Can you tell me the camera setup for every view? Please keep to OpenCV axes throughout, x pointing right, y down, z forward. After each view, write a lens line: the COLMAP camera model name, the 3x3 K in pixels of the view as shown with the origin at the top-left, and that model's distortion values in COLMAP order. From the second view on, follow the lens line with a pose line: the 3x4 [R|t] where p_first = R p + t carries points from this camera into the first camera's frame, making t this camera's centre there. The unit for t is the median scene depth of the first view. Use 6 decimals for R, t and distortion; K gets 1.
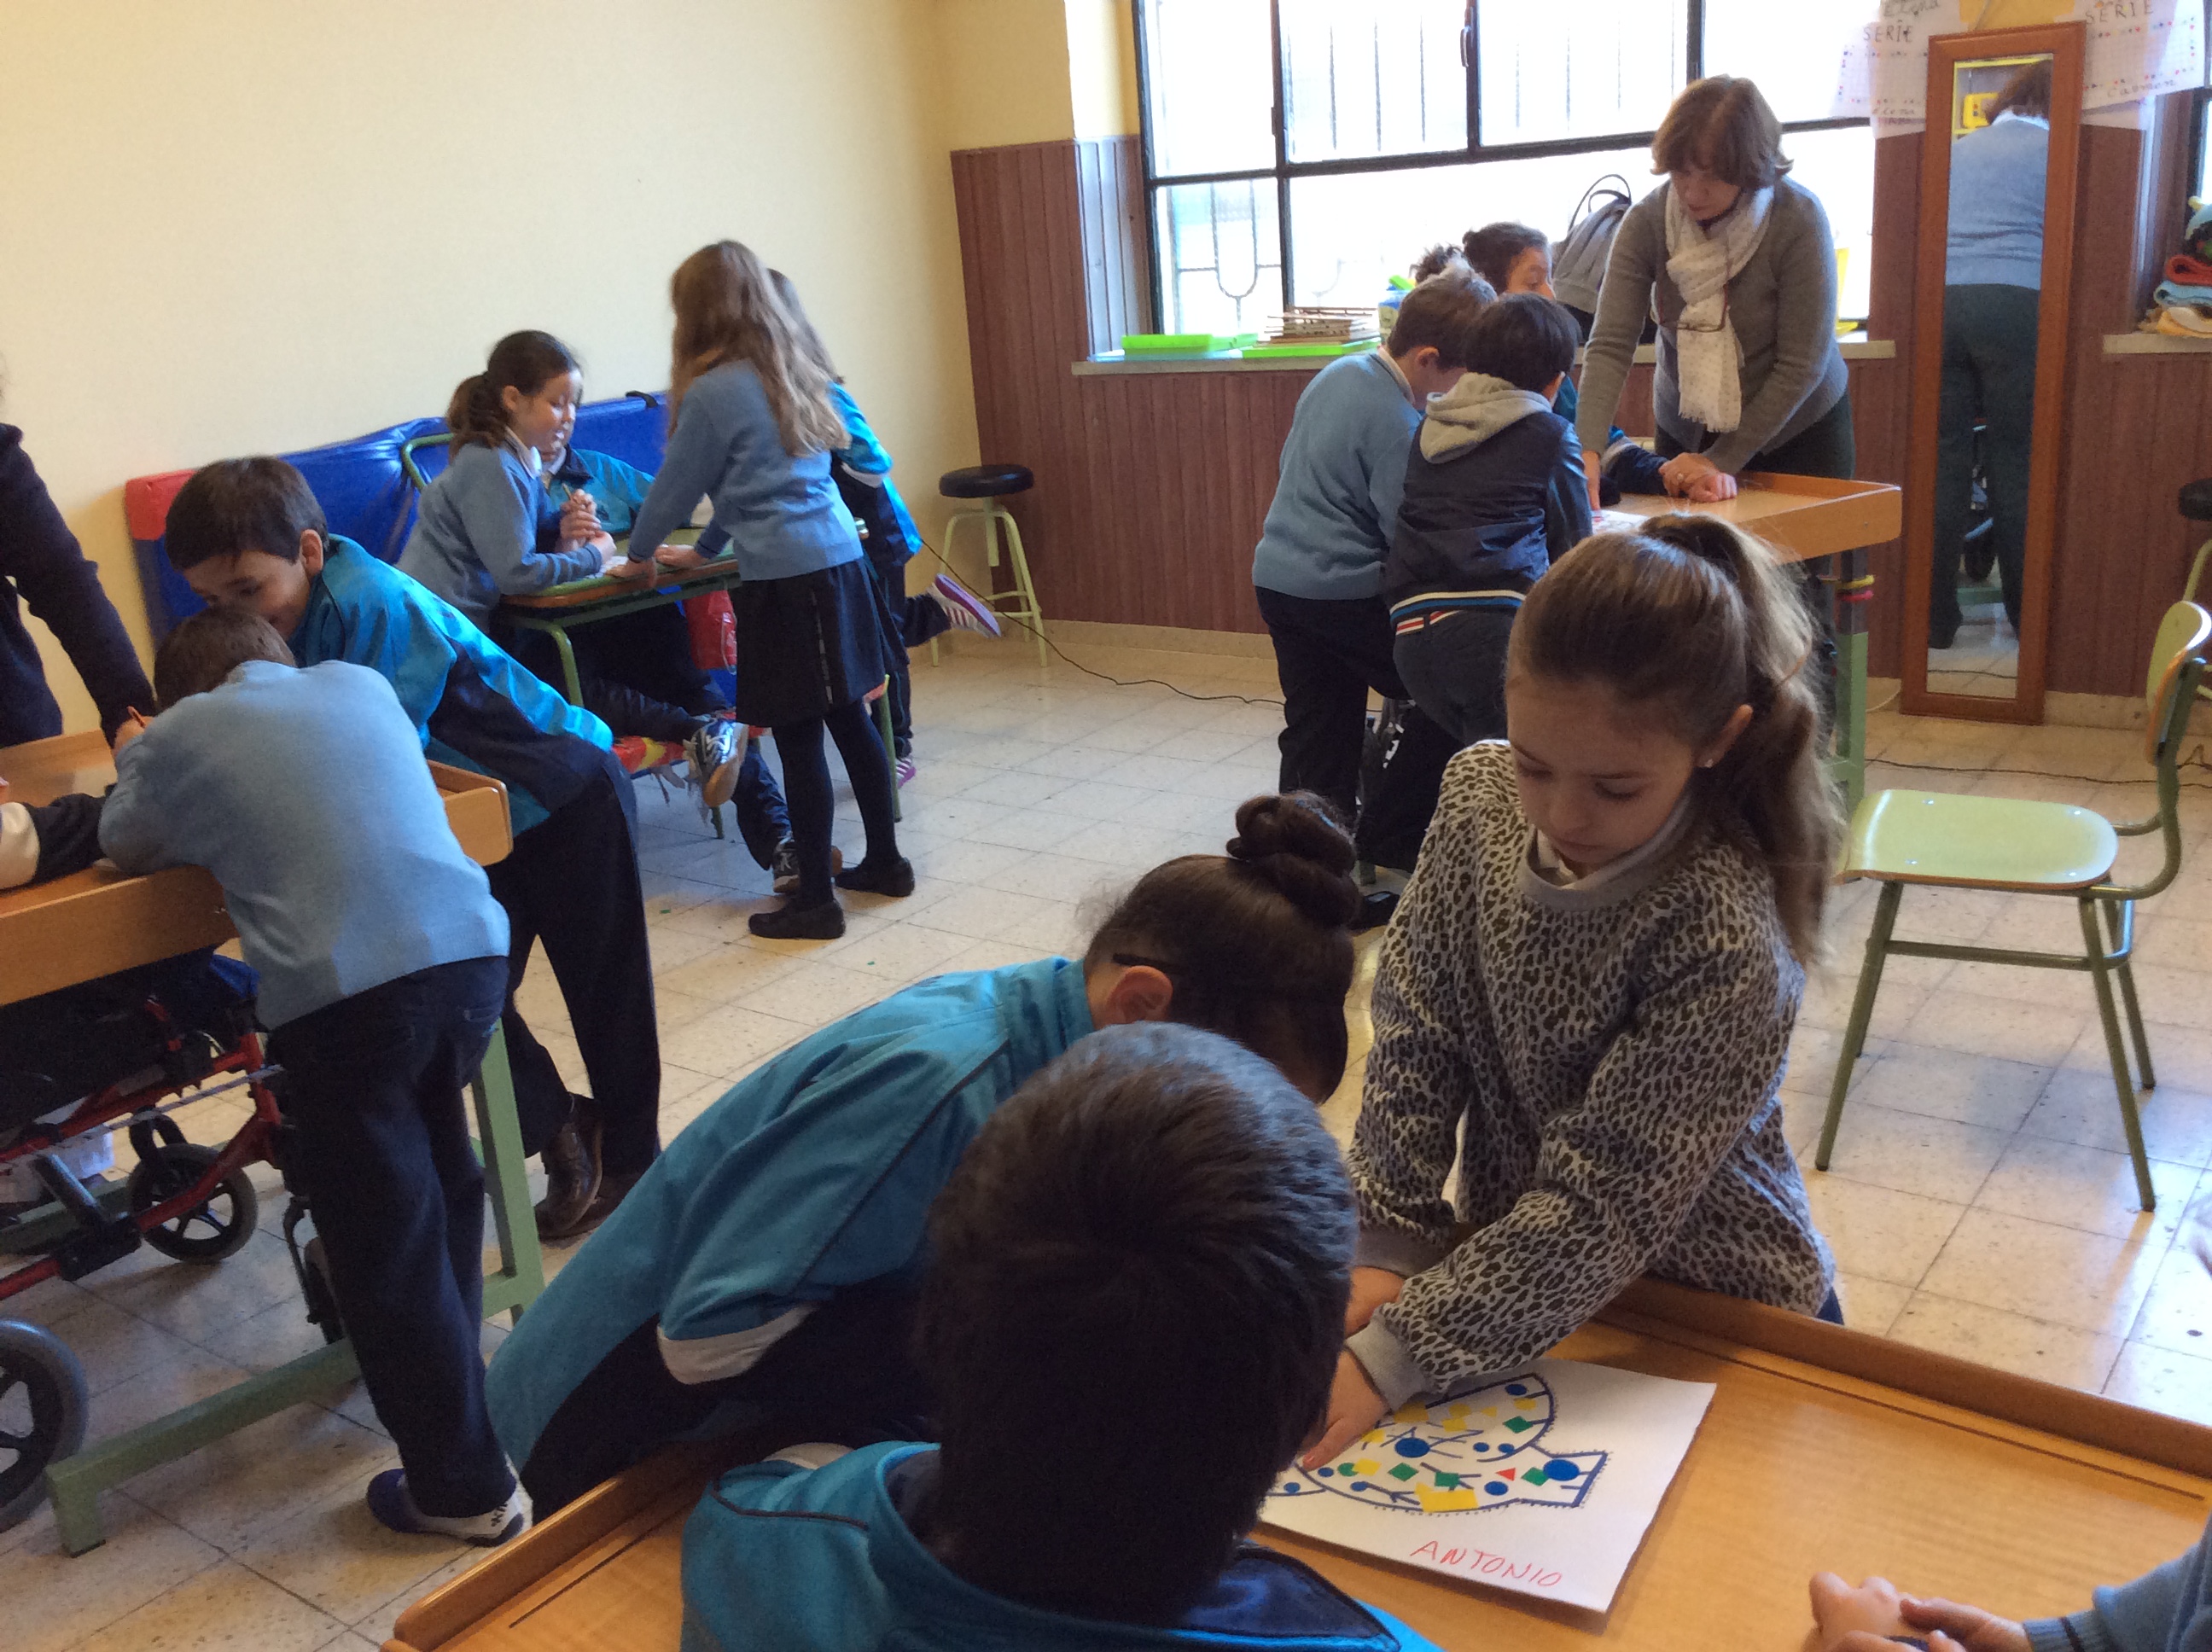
lens RADIAL K [[1970.0, 0, 1189.1], [0, 1970.0, 833.2], [0, 0, 1]] dist [0.143253, -0.346269]
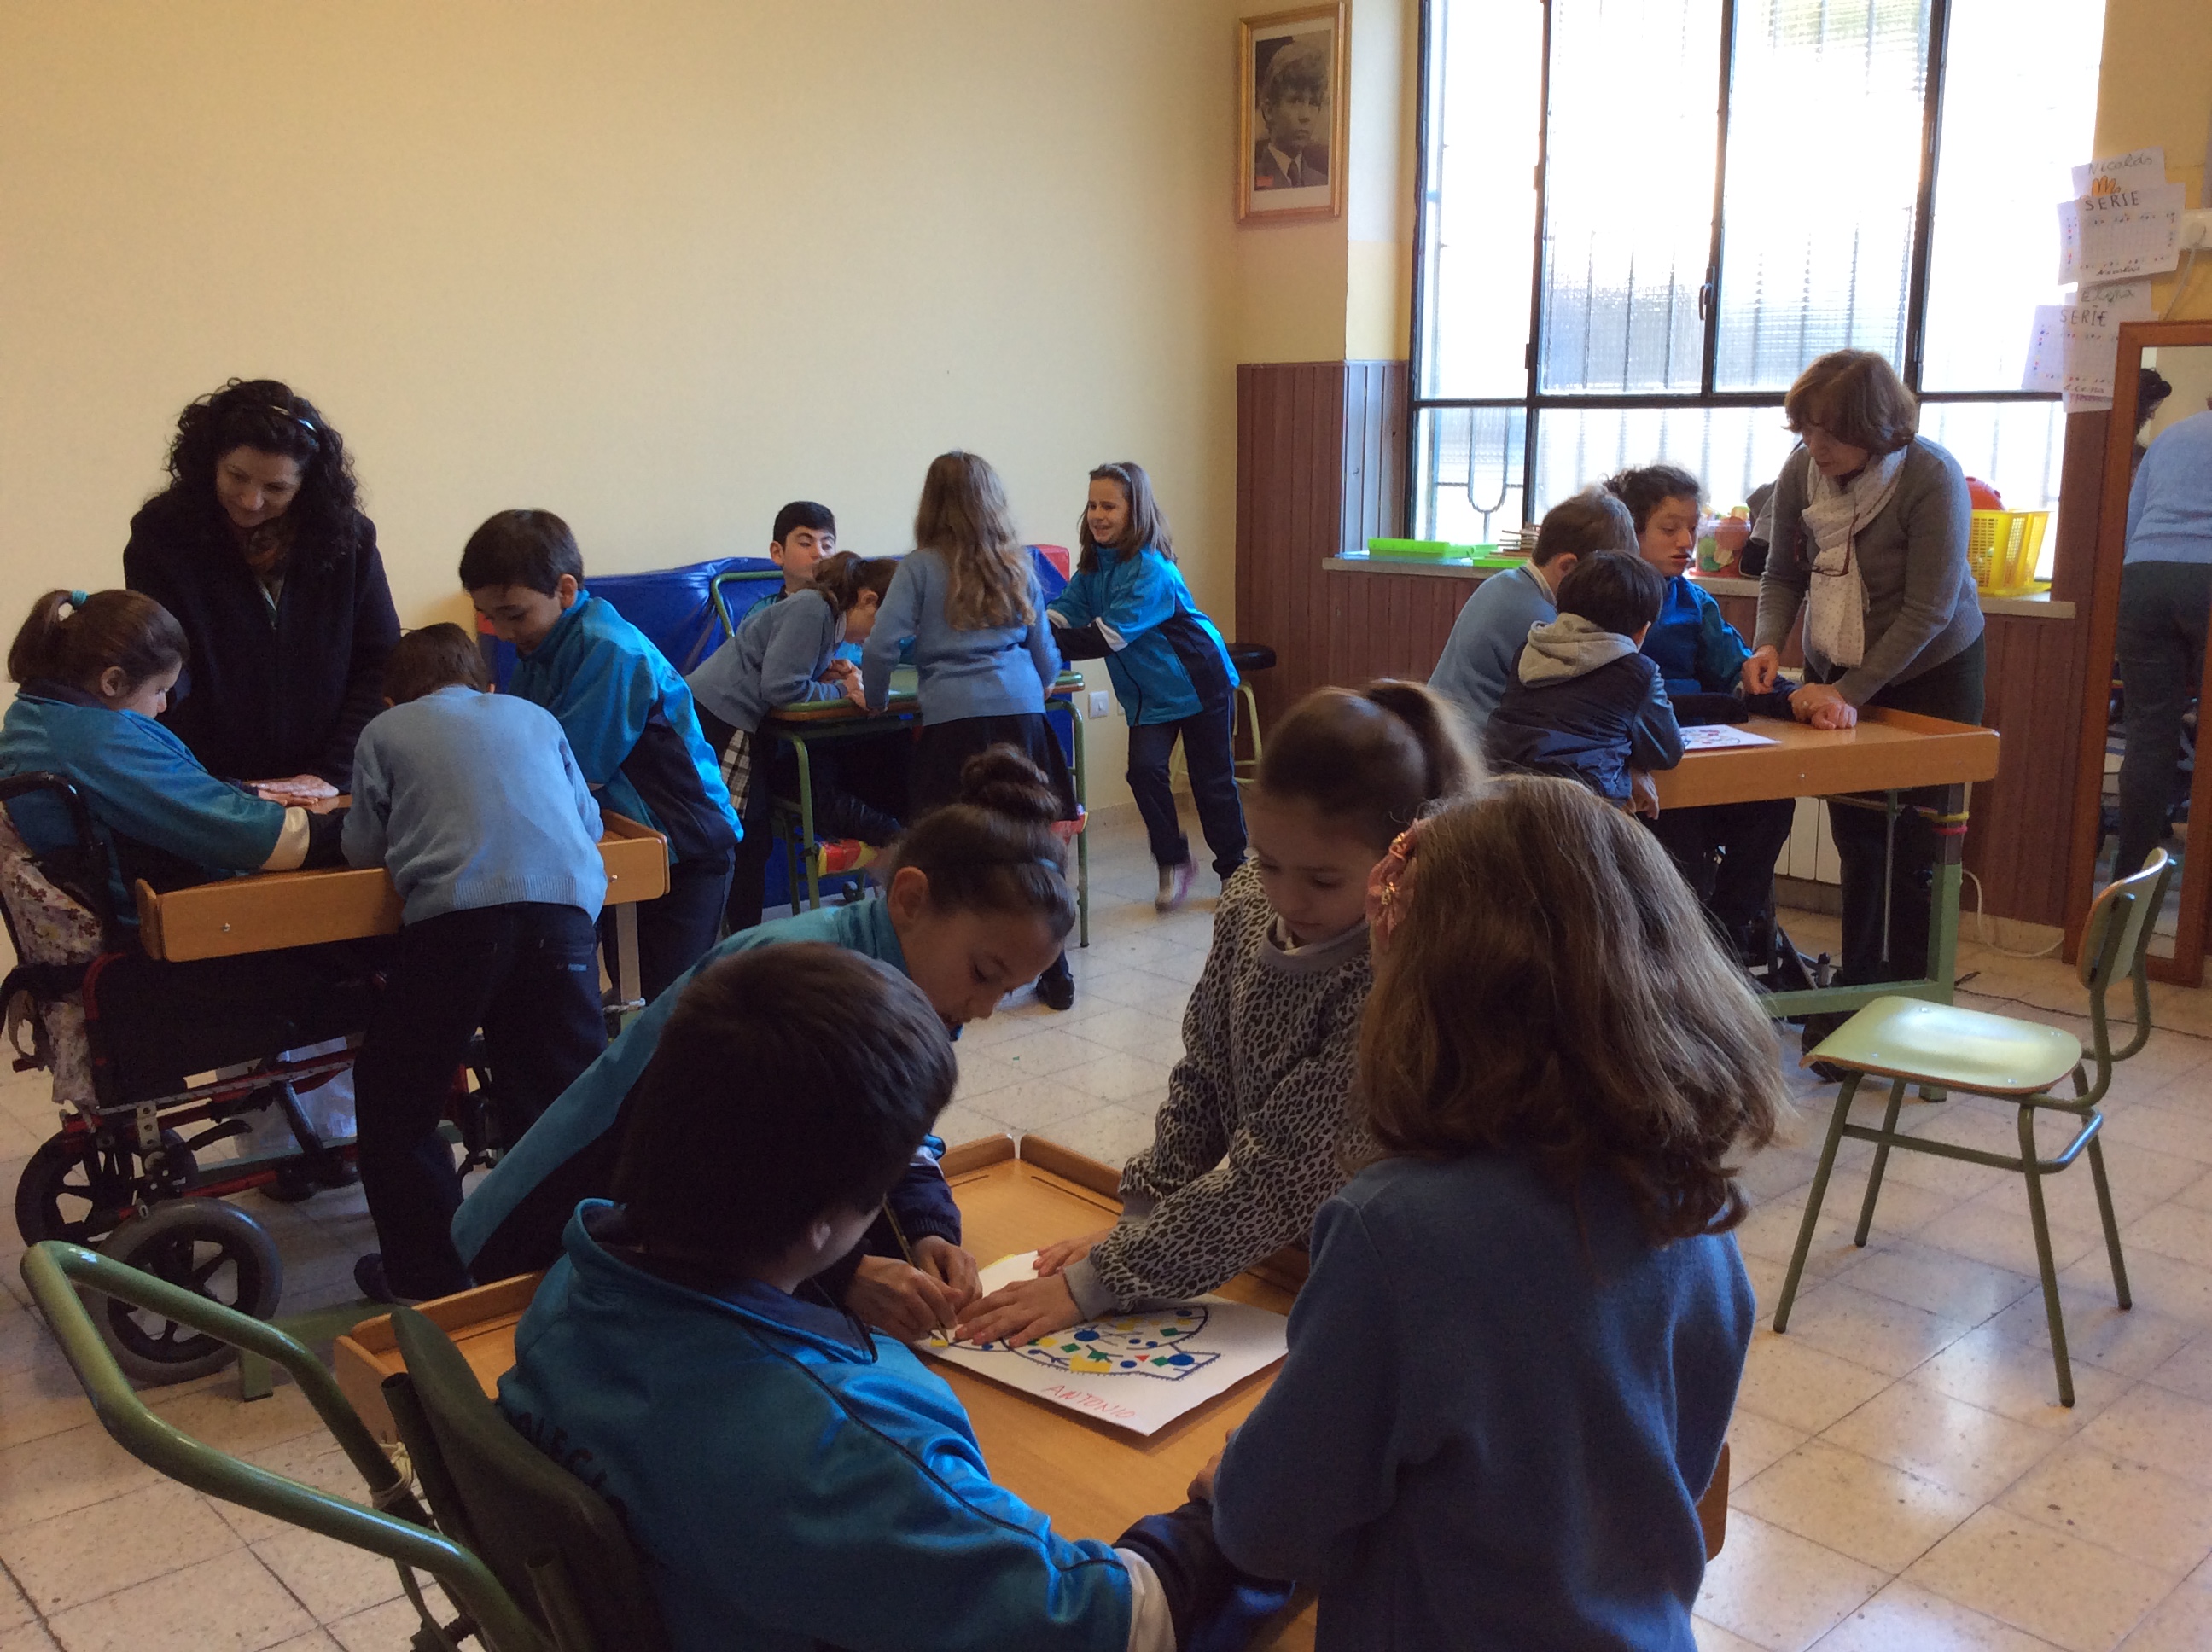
lens RADIAL K [[1970.0, 0, 1189.1], [0, 1970.0, 833.2], [0, 0, 1]] dist [0.143253, -0.346269]
pose [[0.980296, 0.107887, -0.165468, 0.104349], [-0.123101, 0.988781, -0.084601, 0.021472], [0.154484, 0.103304, 0.982580, -0.101348]]
